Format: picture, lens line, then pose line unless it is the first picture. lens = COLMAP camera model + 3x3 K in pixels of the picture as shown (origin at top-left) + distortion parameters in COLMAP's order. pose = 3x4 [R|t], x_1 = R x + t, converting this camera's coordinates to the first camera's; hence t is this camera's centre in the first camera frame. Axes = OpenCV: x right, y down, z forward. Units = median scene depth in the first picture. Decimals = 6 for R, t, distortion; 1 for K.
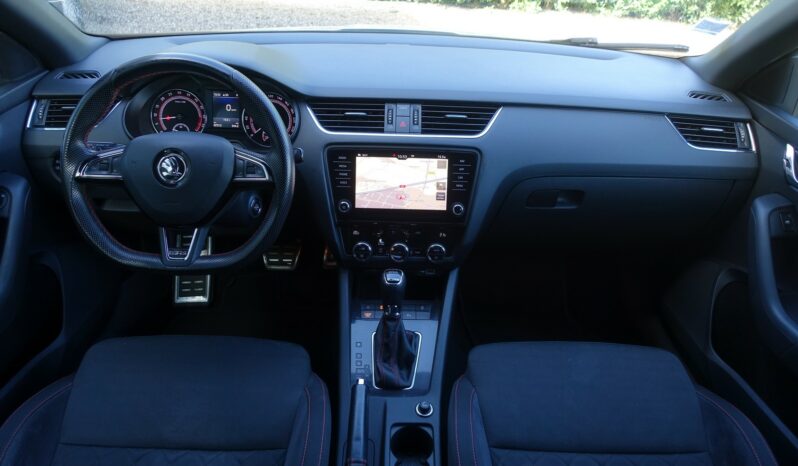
lens RADIAL K [[556.1, 0, 400.7], [0, 556.1, 244.0], [0, 0, 1]] dist [-0.002036, -0.001410]
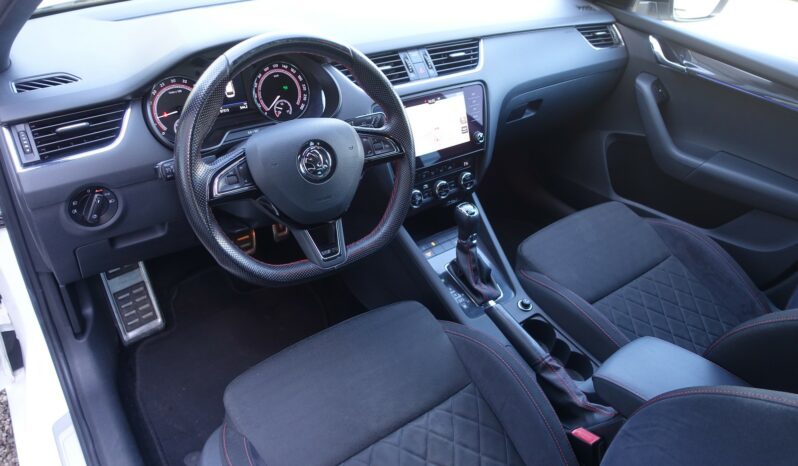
lens RADIAL K [[556.1, 0, 400.7], [0, 556.1, 244.0], [0, 0, 1]] dist [-0.002036, -0.001410]
pose [[0.791492, -0.336558, 0.510166, -0.673391], [0.267522, 0.941290, 0.205926, -0.133642], [-0.549520, -0.026508, 0.835060, 0.135785]]
